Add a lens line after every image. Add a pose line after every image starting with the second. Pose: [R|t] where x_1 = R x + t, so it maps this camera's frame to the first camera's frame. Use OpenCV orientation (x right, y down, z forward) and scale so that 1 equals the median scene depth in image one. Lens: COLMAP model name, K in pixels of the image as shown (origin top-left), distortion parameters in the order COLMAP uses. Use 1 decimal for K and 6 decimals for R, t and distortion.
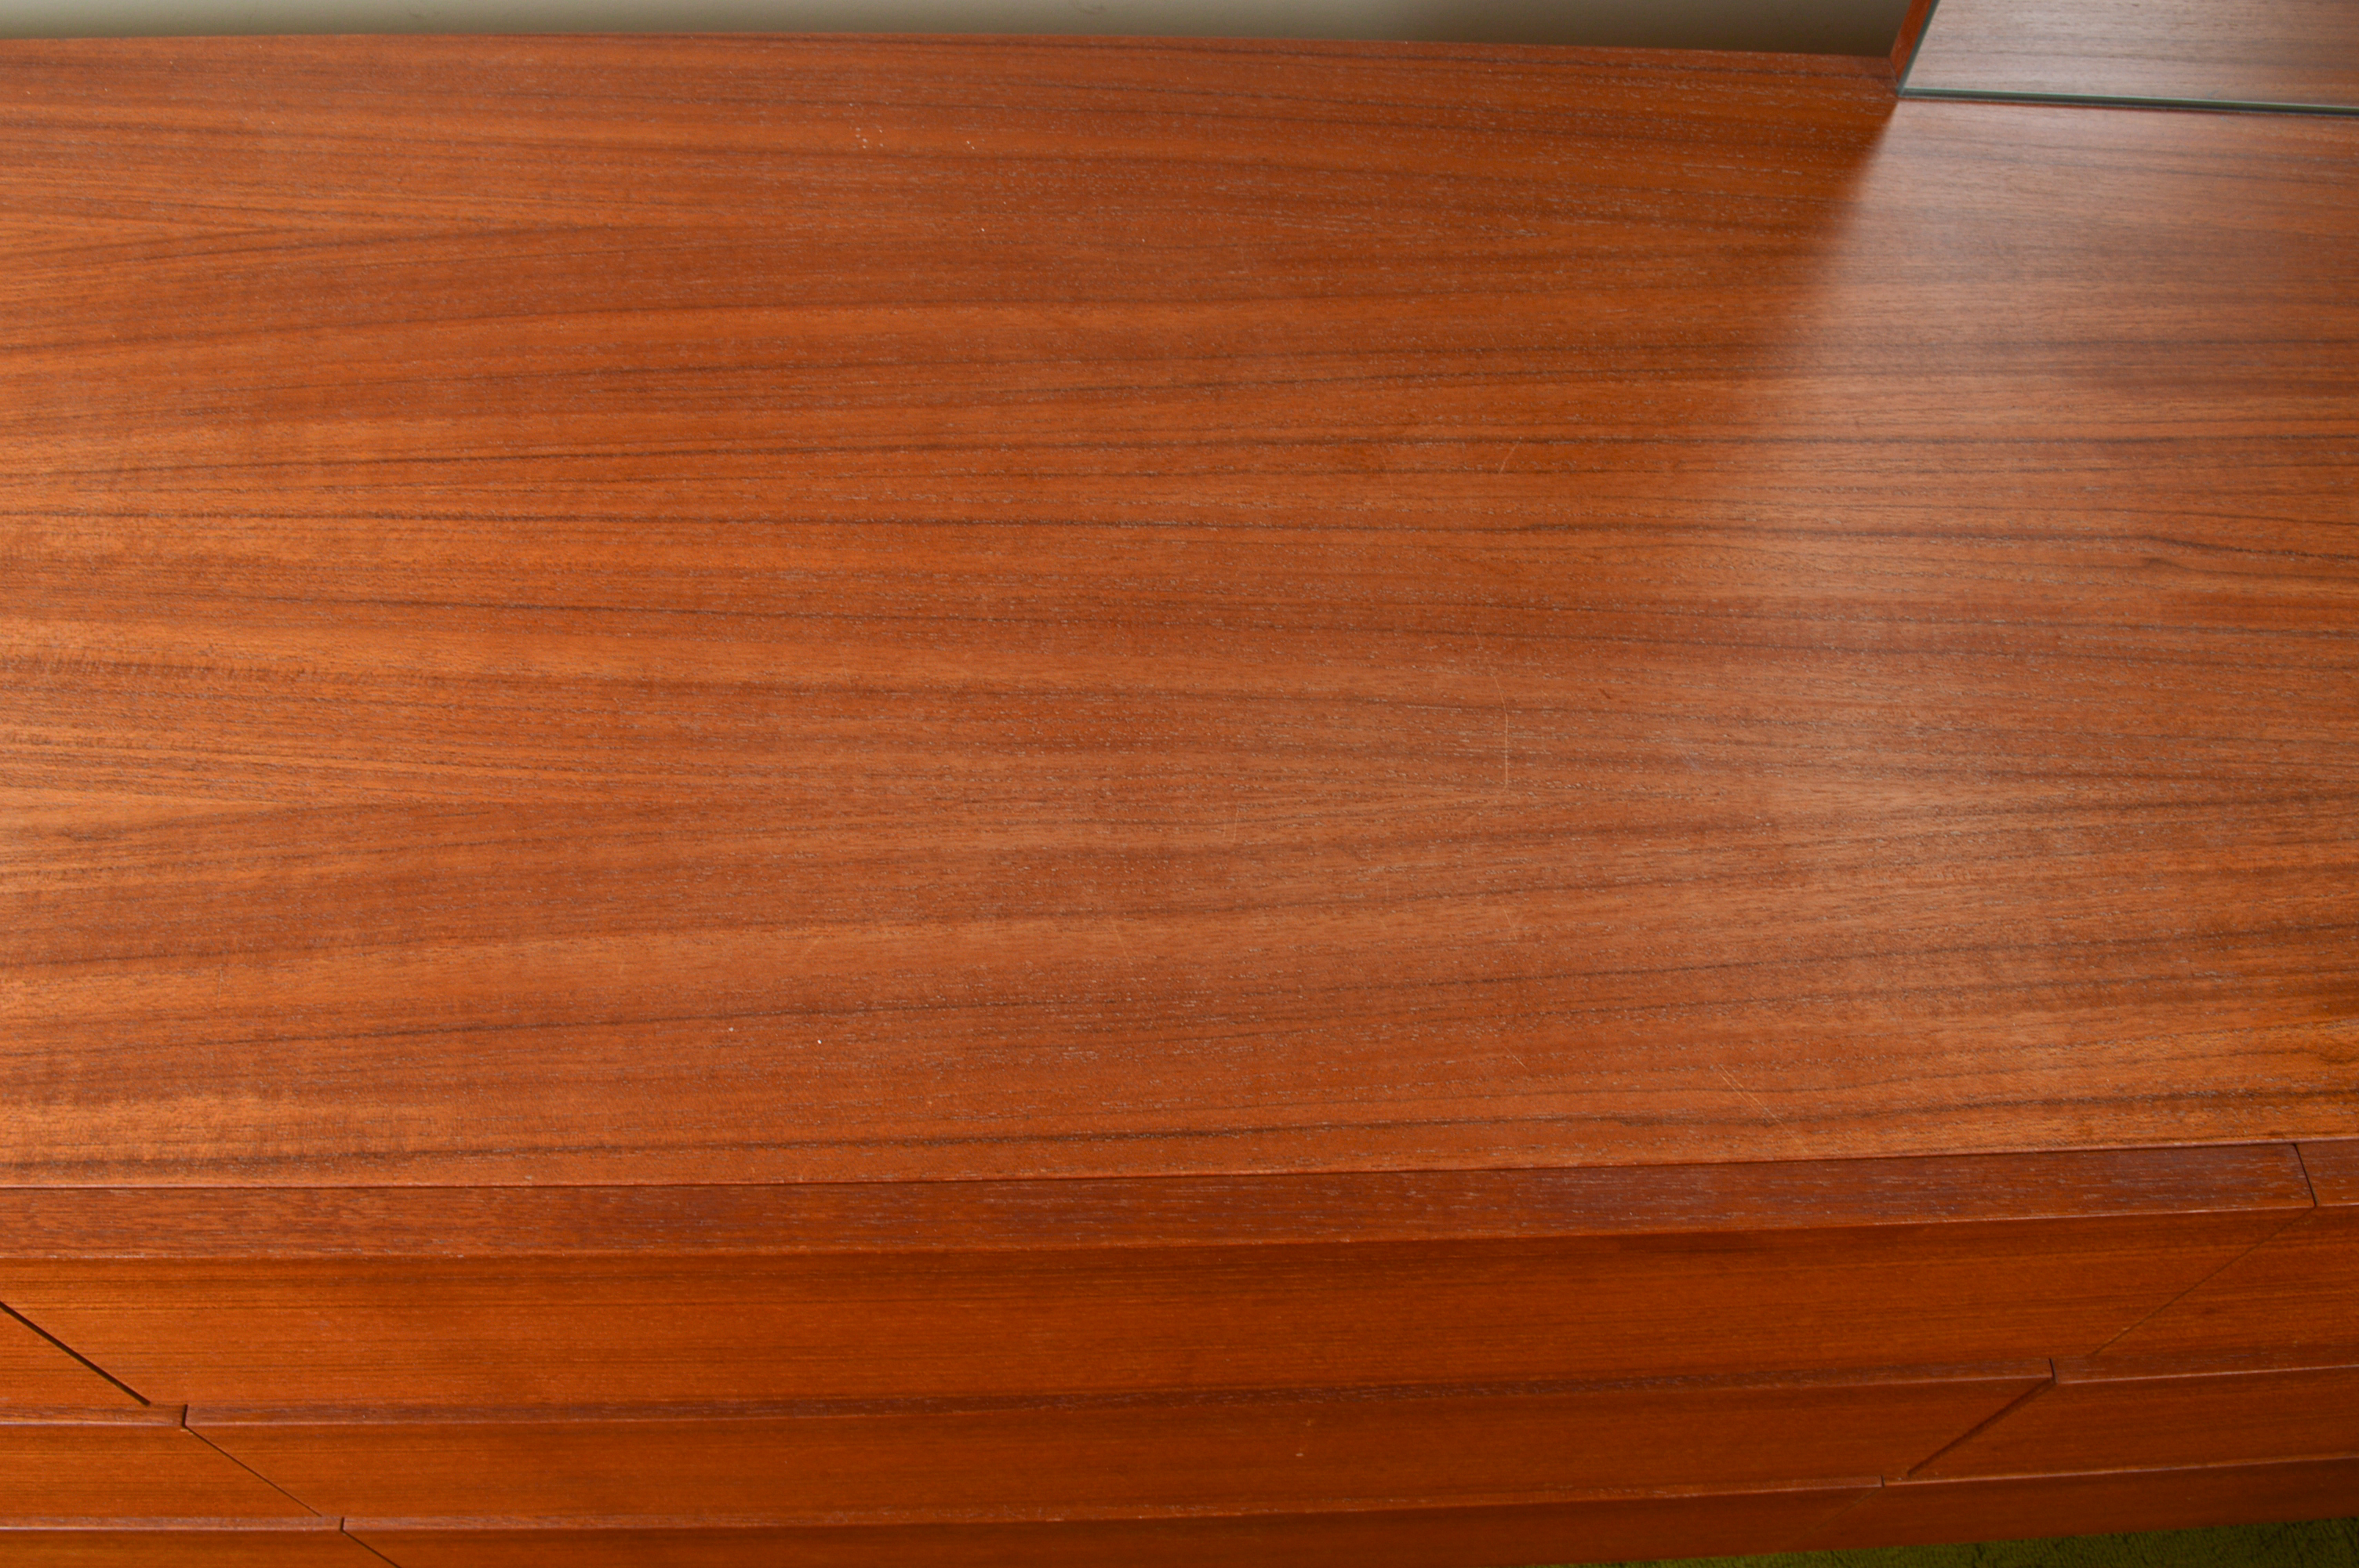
lens RADIAL K [[1964.9, 0, 1179.1], [0, 1964.9, 797.4], [0, 0, 1]] dist [-0.045272, -0.067842]
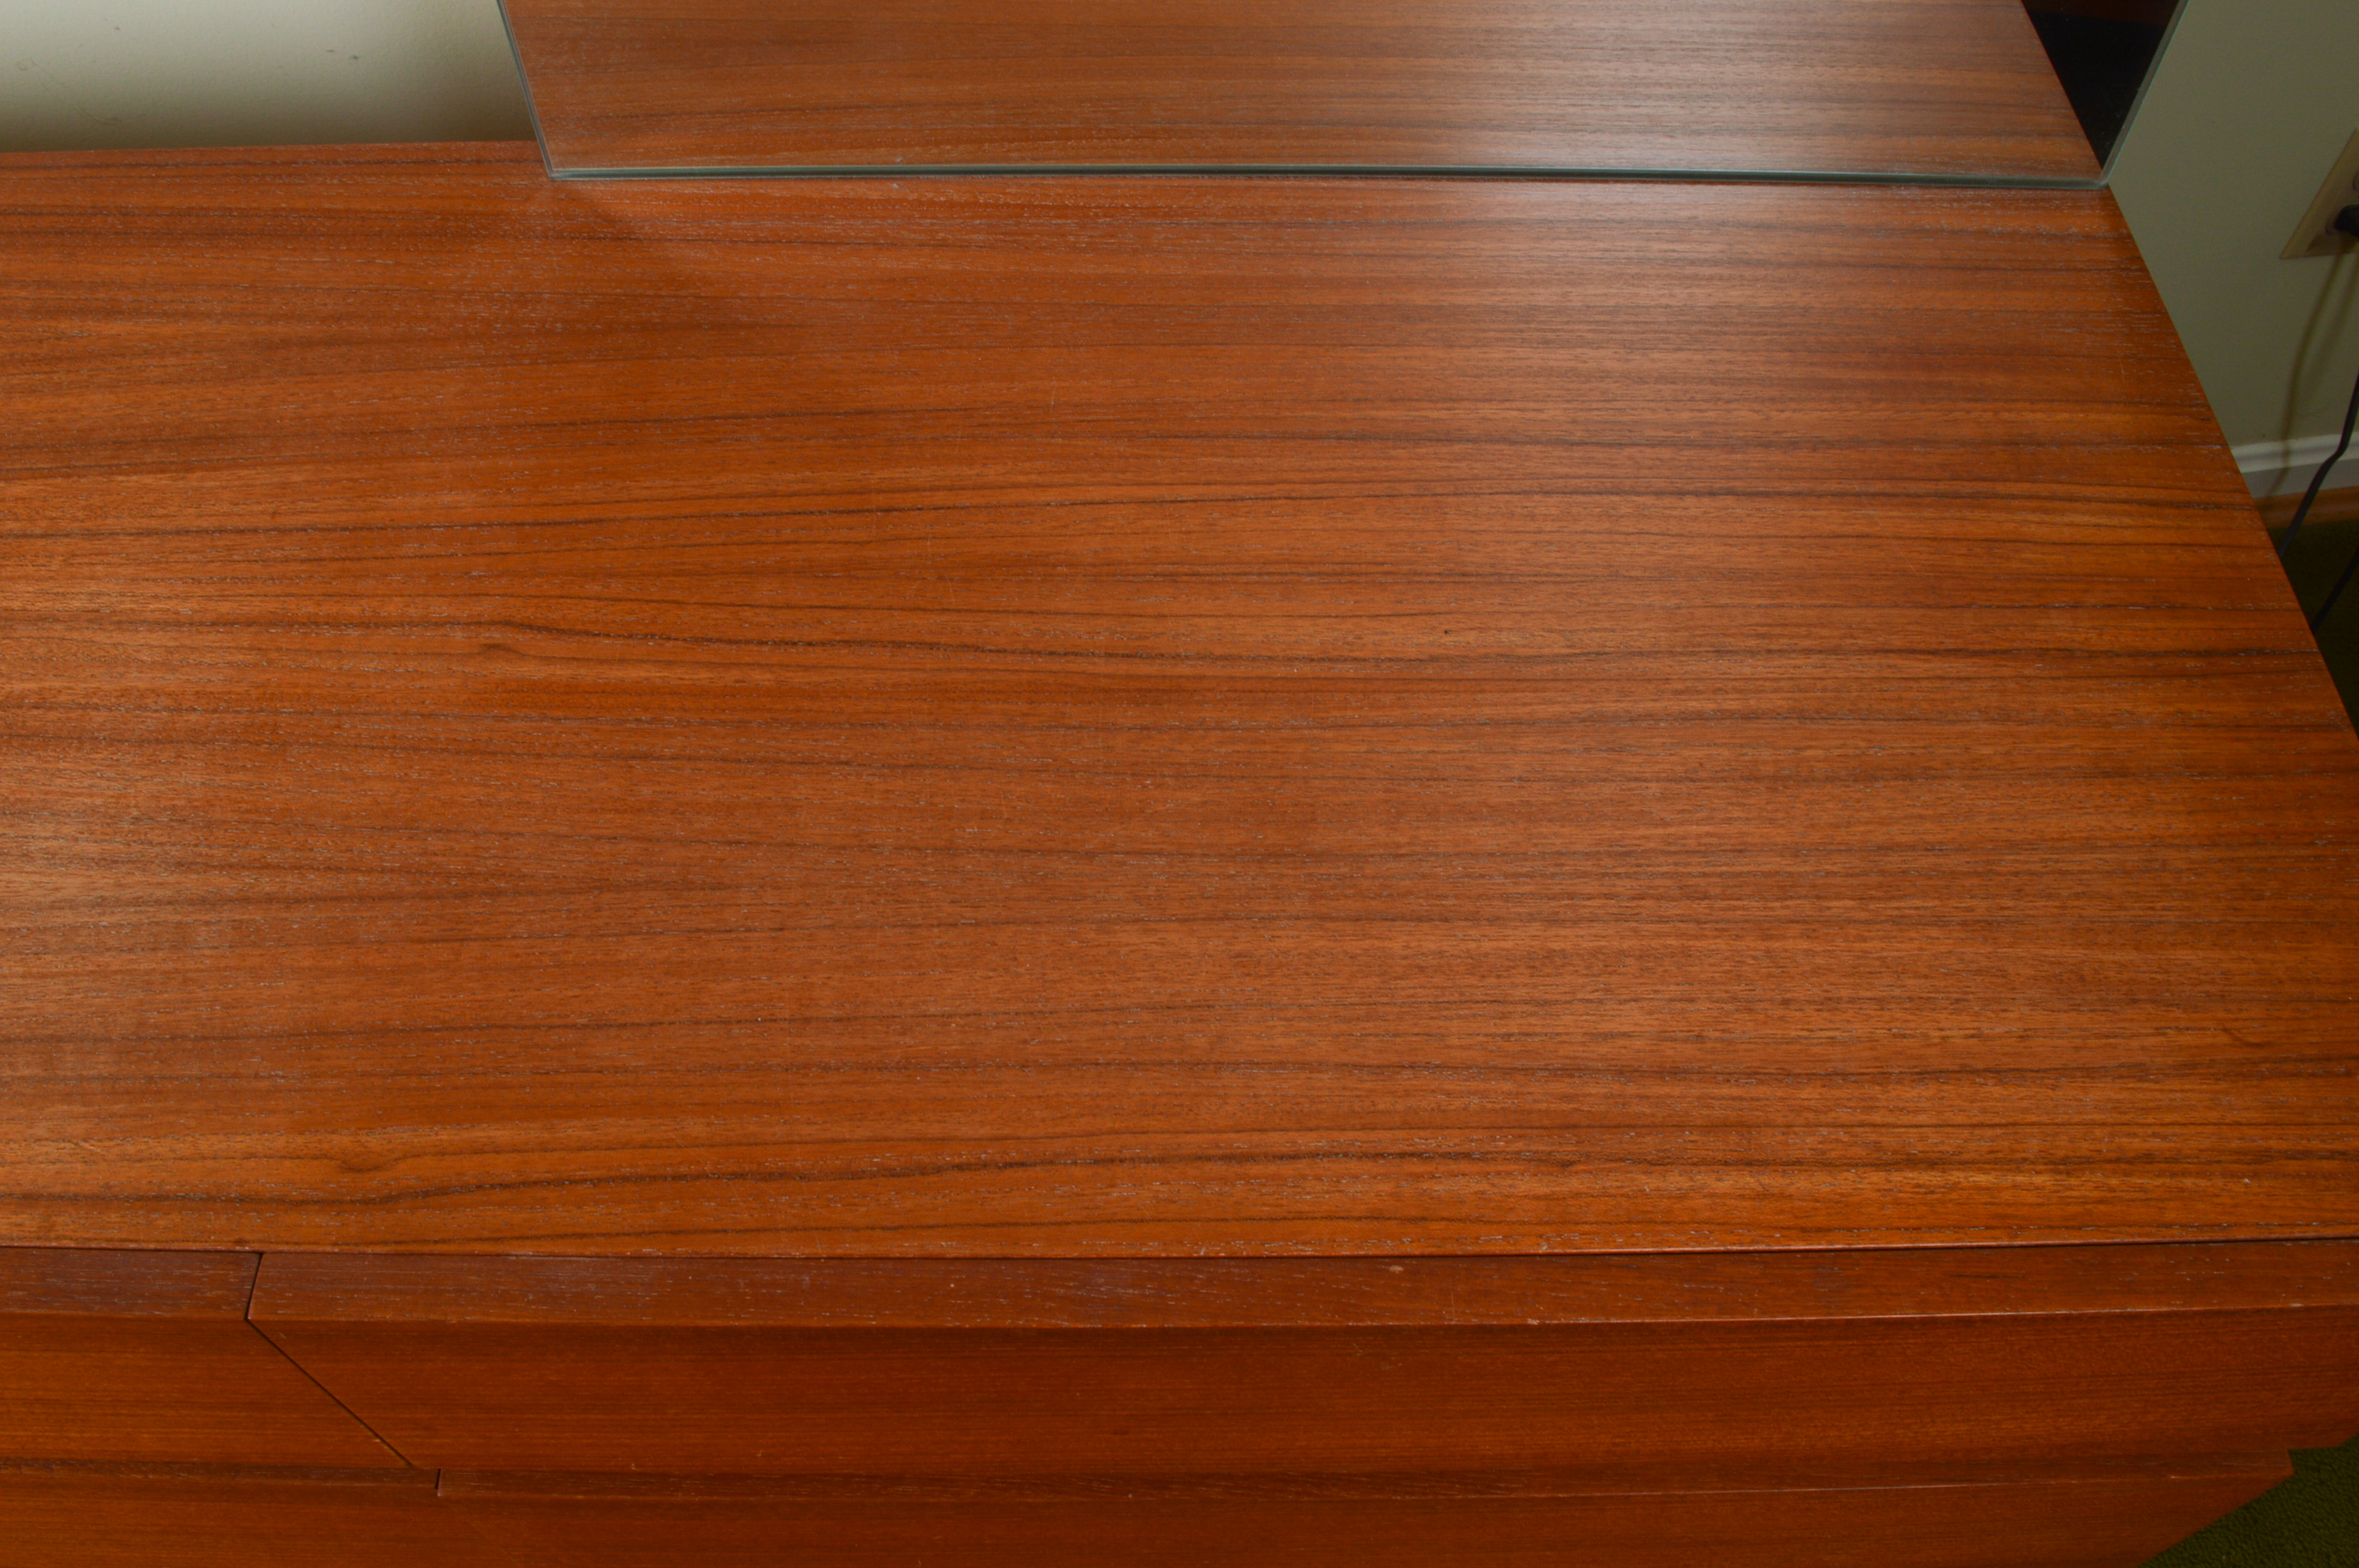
lens RADIAL K [[1964.9, 0, 1175.5], [0, 1964.9, 806.1], [0, 0, 1]] dist [-0.045272, -0.067842]
pose [[0.998798, 0.004382, -0.048822, 0.976268], [-0.006306, 0.999206, -0.039328, -0.006786], [0.048611, 0.039589, 0.998033, 0.043097]]
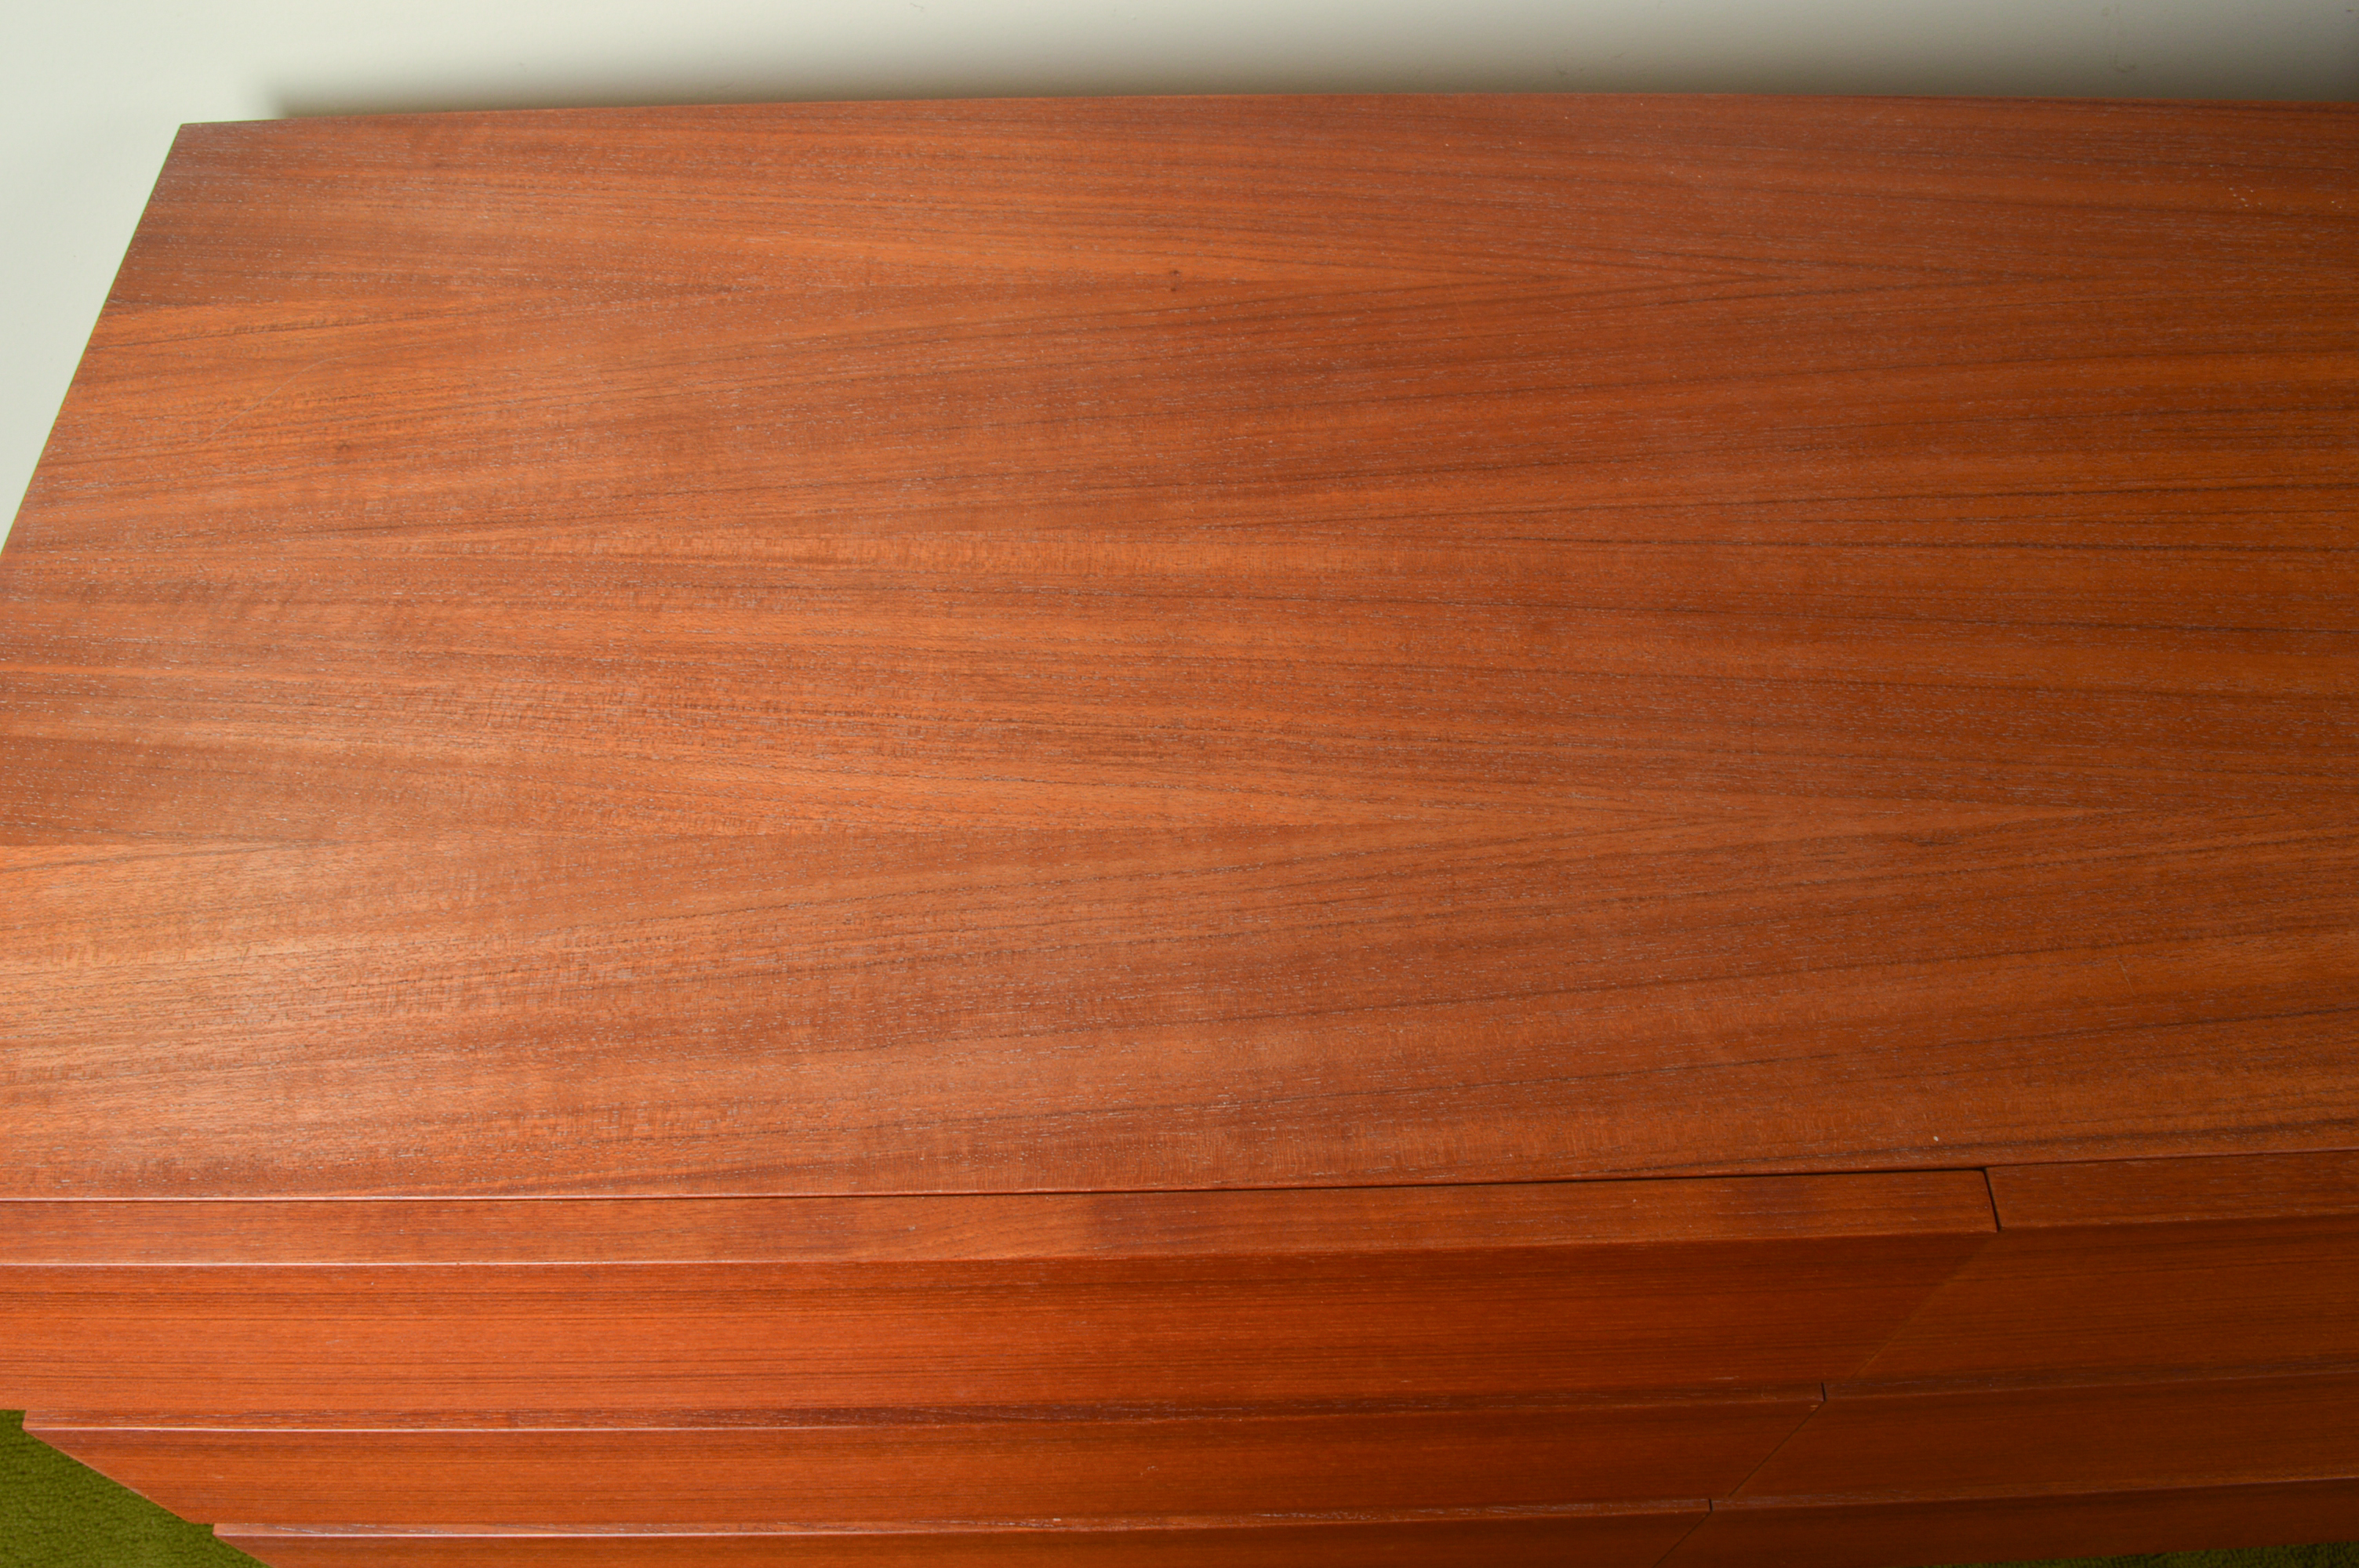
lens RADIAL K [[1964.9, 0, 1254.2], [0, 1964.9, 765.9], [0, 0, 1]] dist [-0.045272, -0.067842]
pose [[0.999399, -0.010880, -0.032902, -0.875250], [0.010233, 0.999752, -0.019765, -0.004513], [0.033109, 0.019416, 0.999263, -0.112372]]
